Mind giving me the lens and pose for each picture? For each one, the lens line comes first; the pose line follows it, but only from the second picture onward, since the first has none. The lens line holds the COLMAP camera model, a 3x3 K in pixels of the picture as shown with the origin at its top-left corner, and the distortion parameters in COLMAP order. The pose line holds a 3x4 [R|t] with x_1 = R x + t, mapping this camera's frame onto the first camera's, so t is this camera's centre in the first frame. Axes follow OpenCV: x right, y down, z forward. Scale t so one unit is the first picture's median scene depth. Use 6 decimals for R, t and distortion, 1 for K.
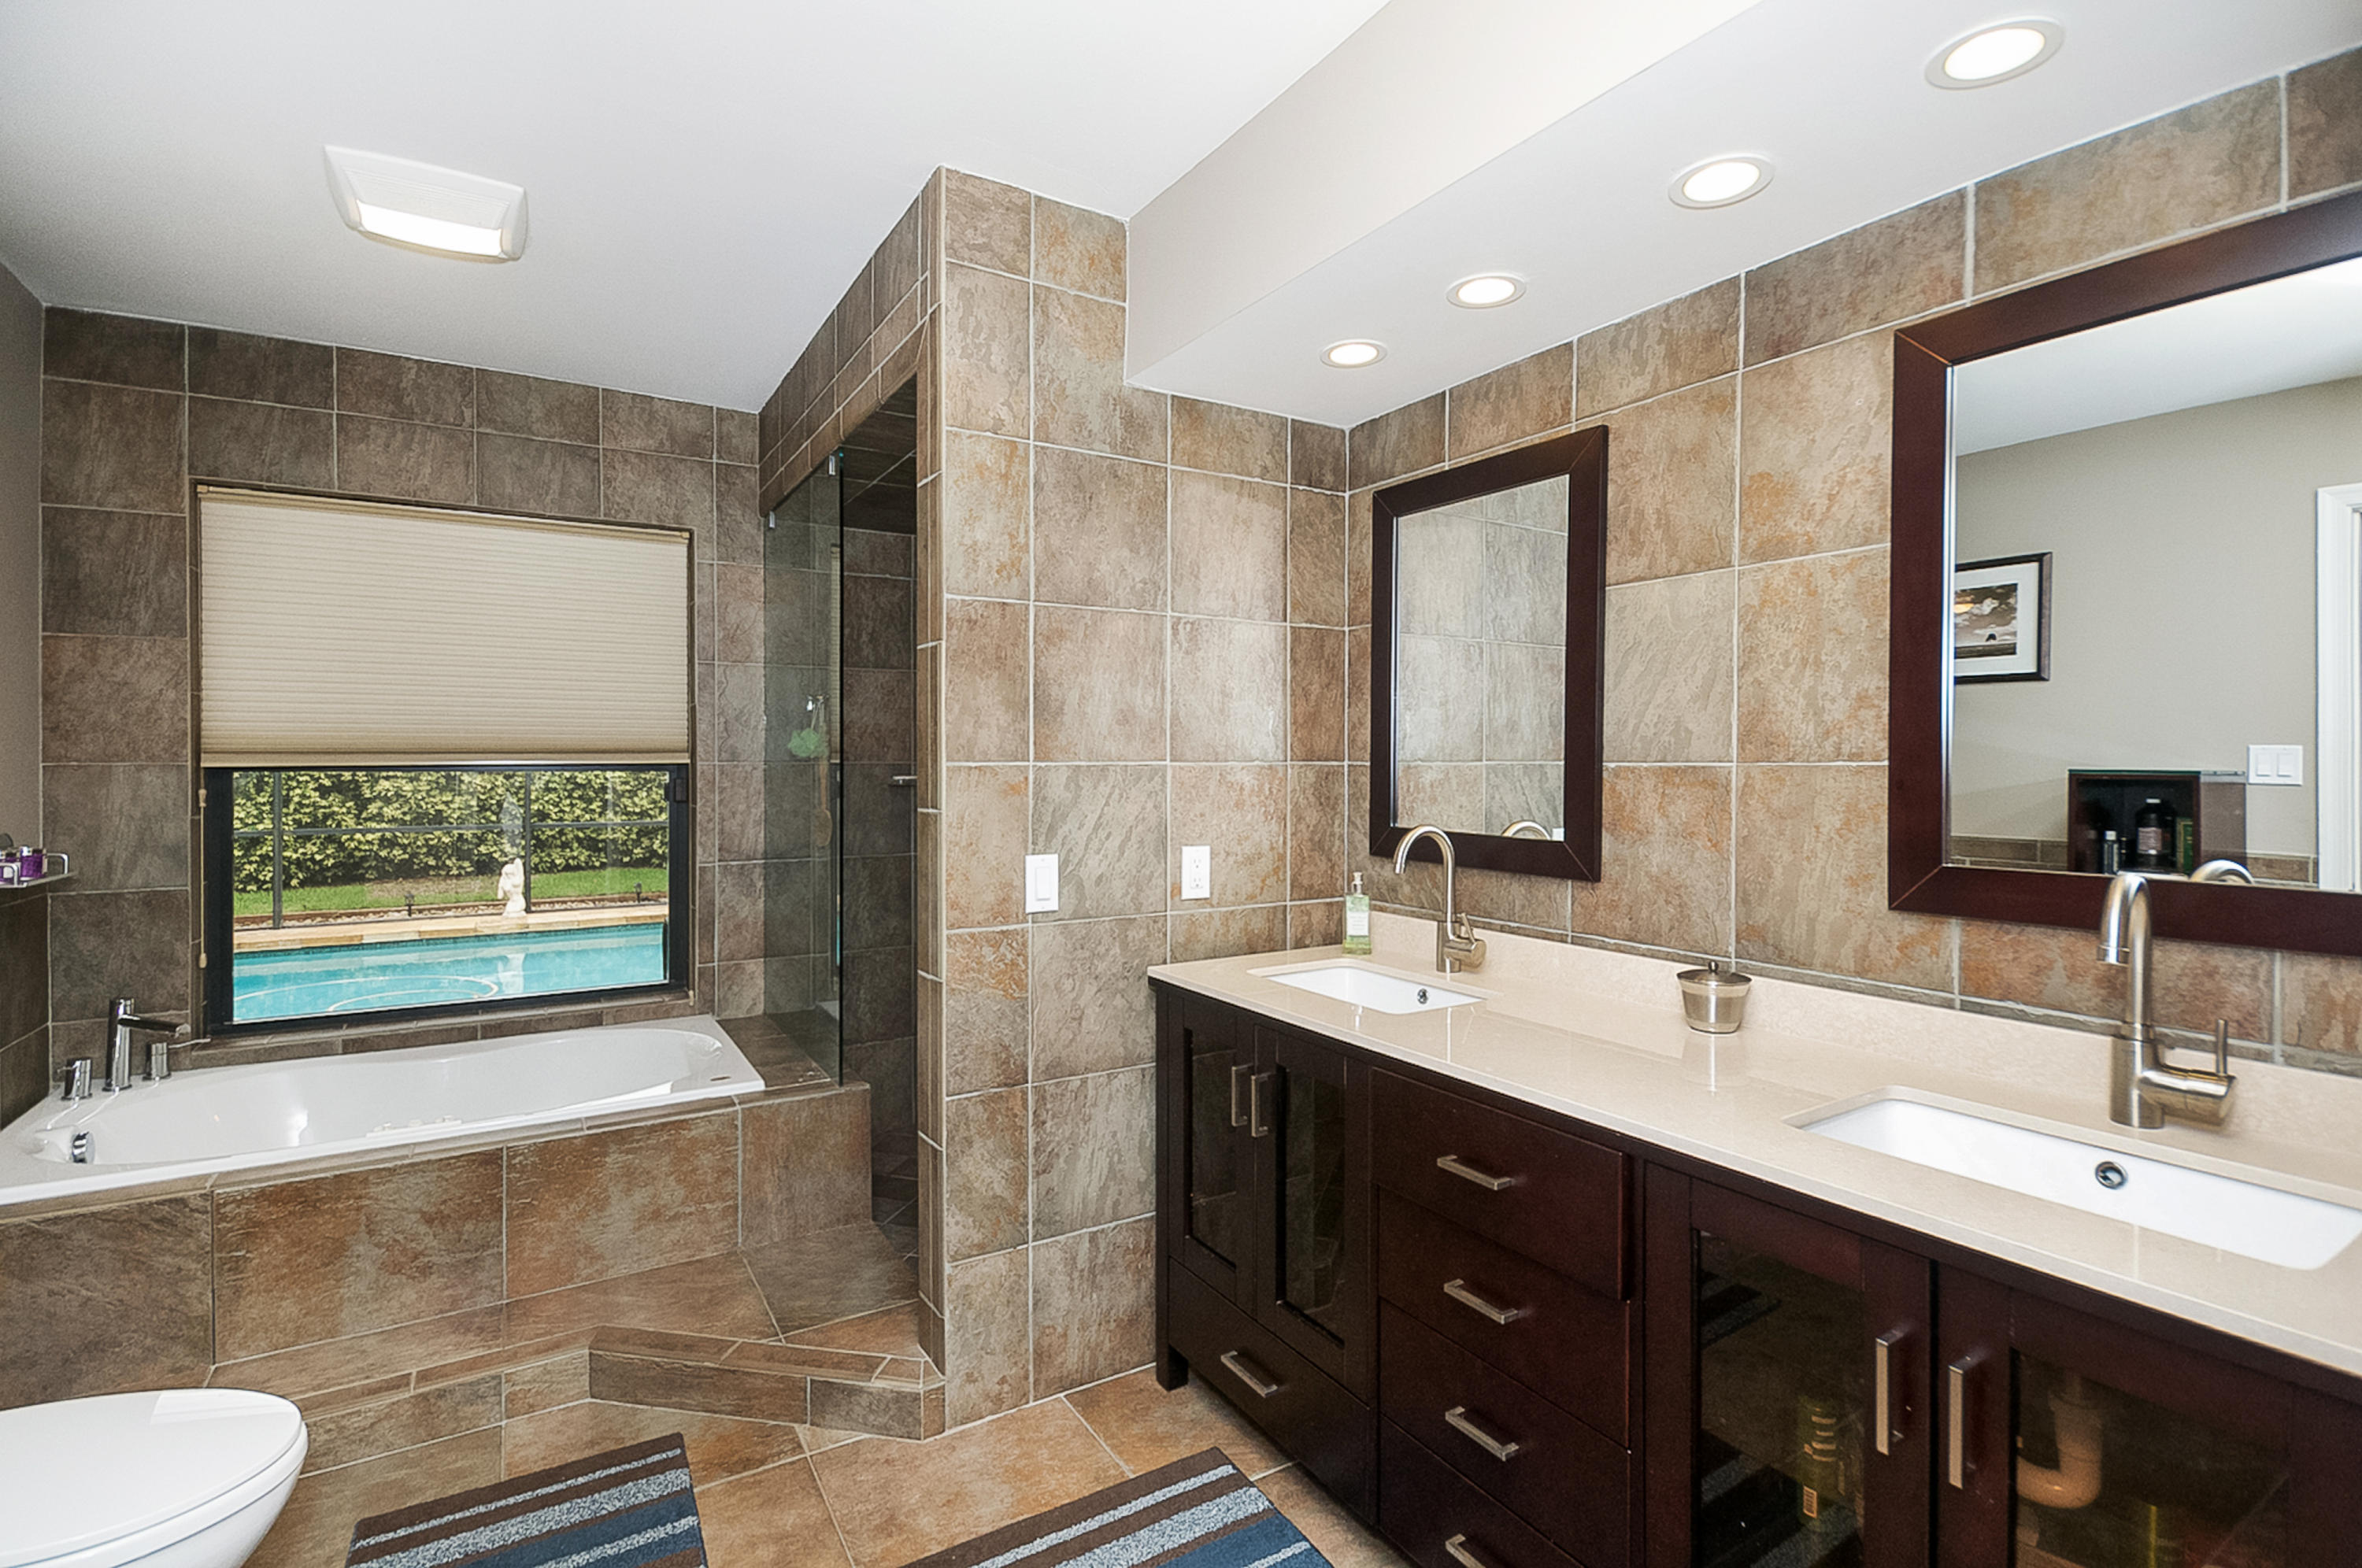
lens RADIAL K [[1071.8, 0, 1180.4], [0, 1071.8, 757.8], [0, 0, 1]] dist [0.000005, -0.025603]
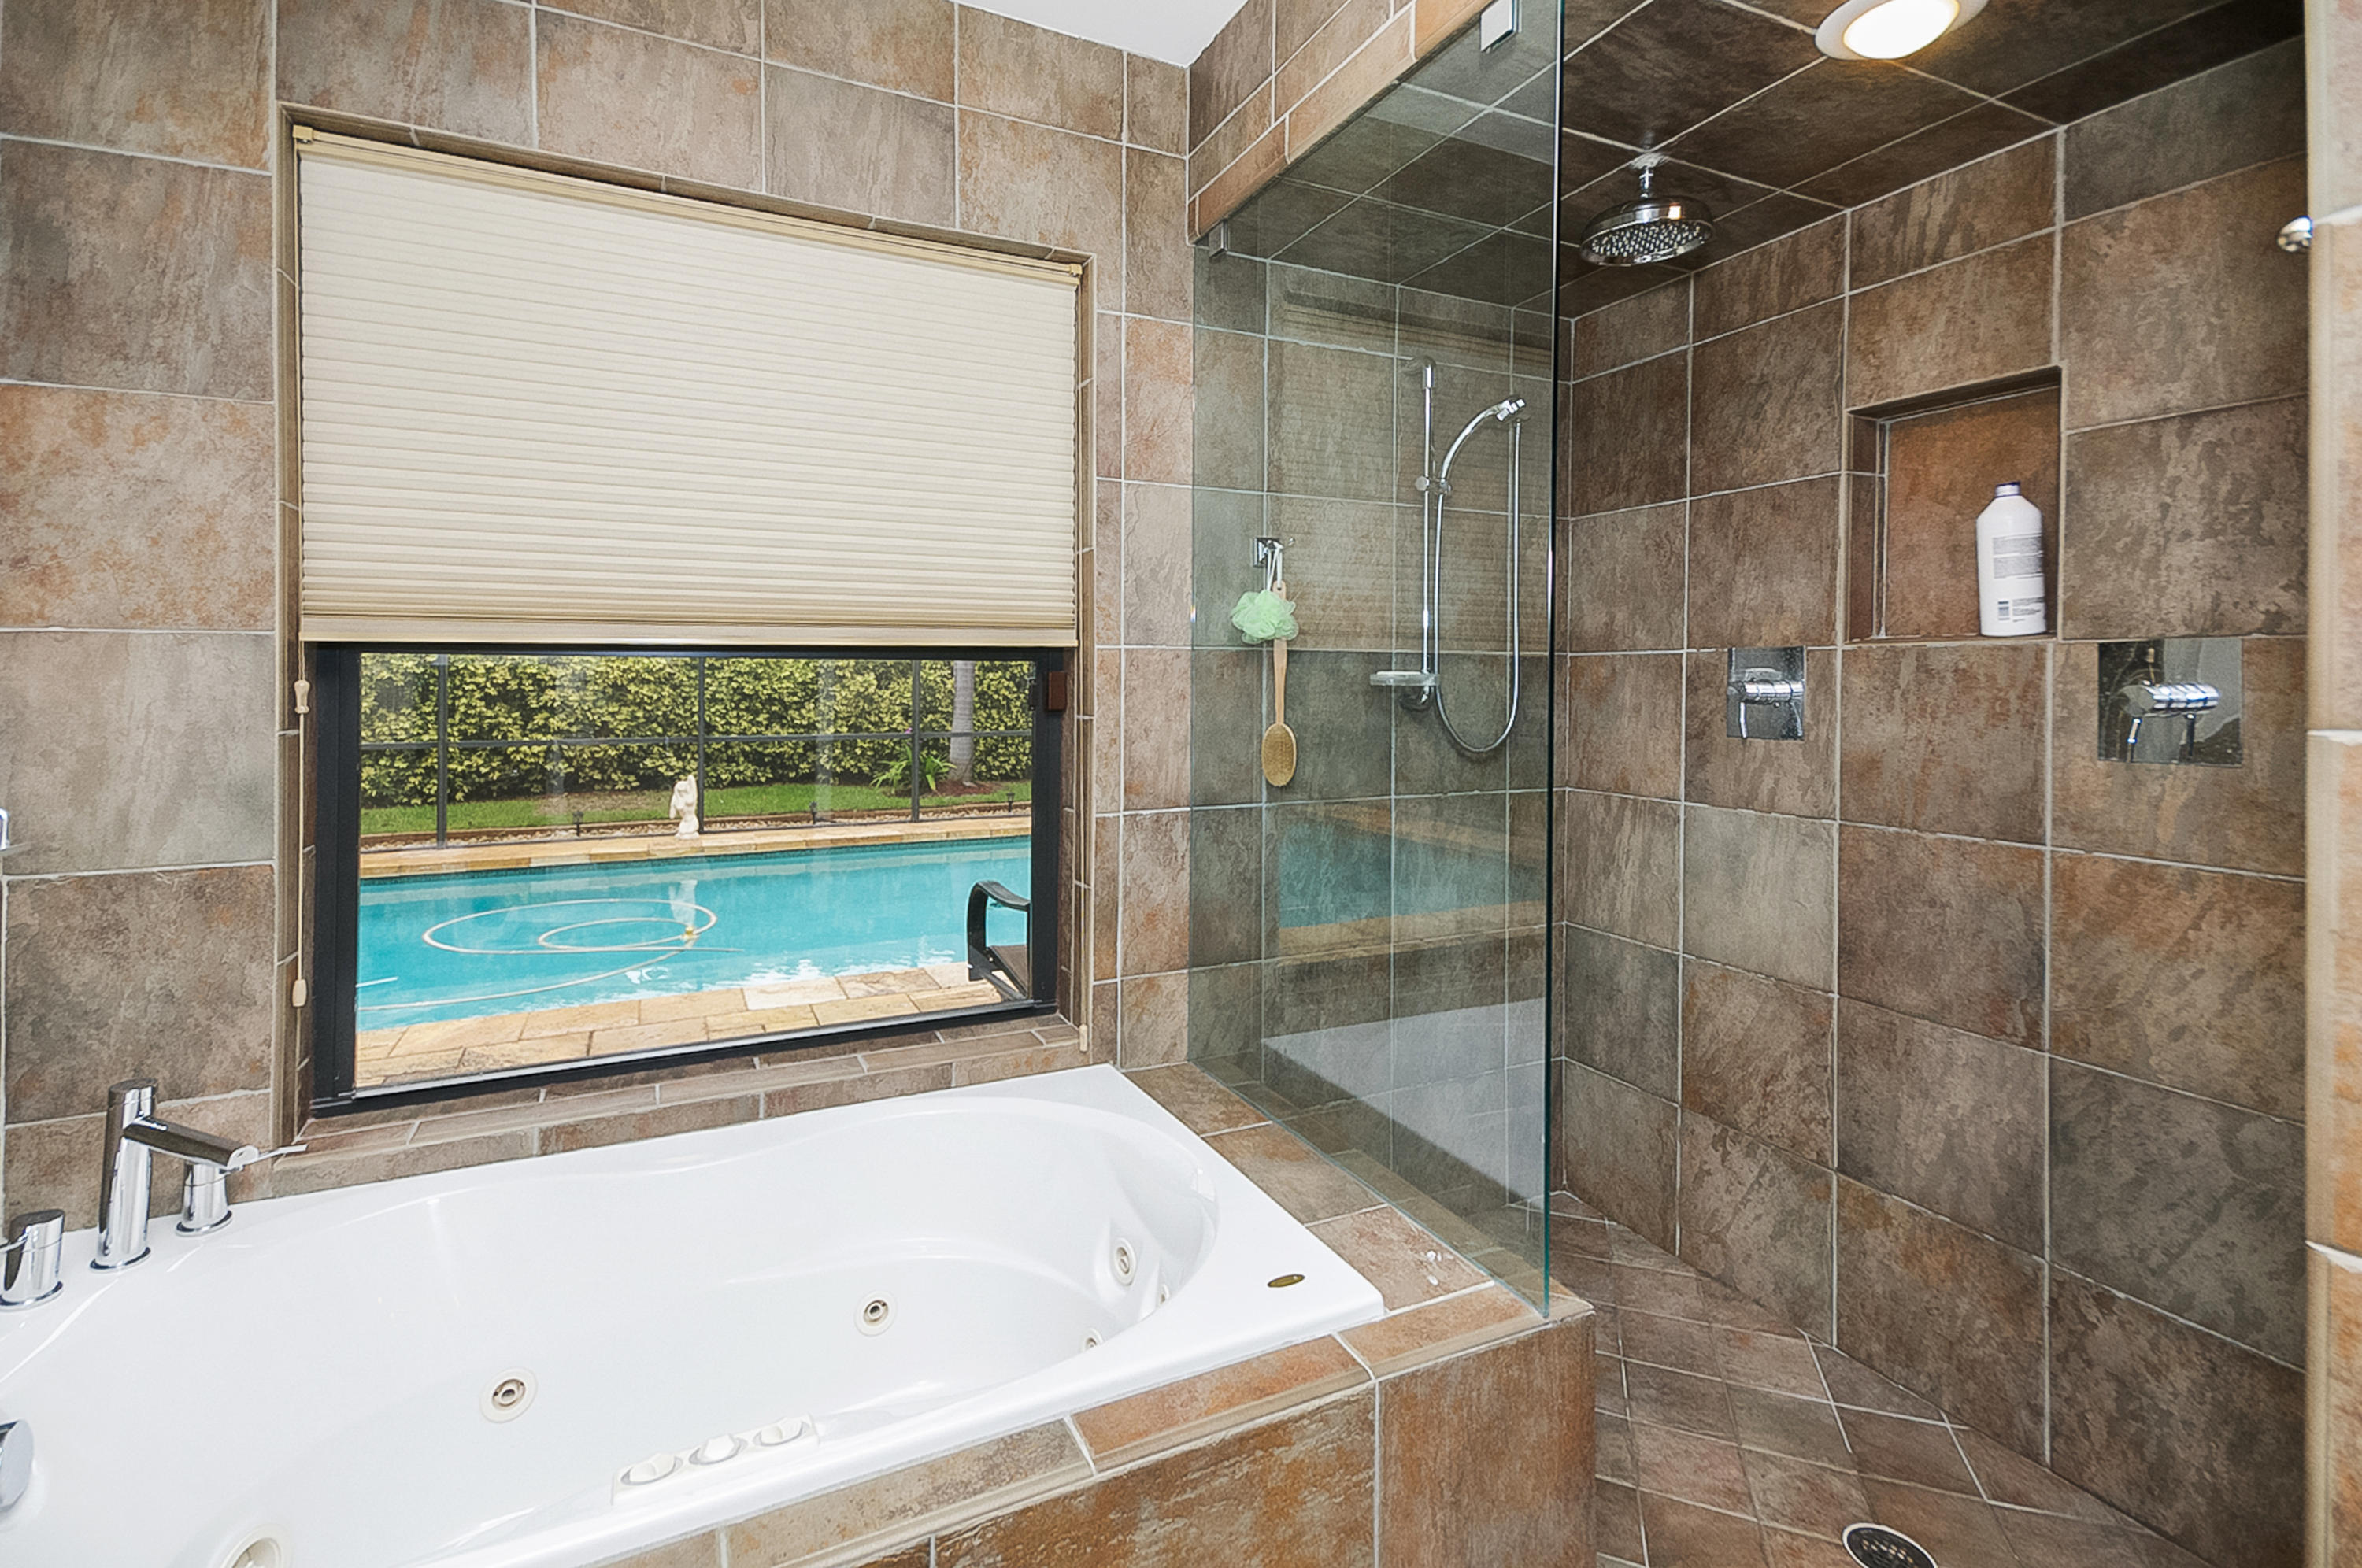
lens RADIAL K [[1069.6, 0, 1174.2], [0, 1069.6, 674.6], [0, 0, 1]] dist [0.011619, -0.022445]
pose [[0.994142, 0.003220, -0.108034, -0.338418], [-0.003187, 0.999995, 0.000480, 0.020246], [0.108035, -0.000133, 0.994147, 0.401892]]
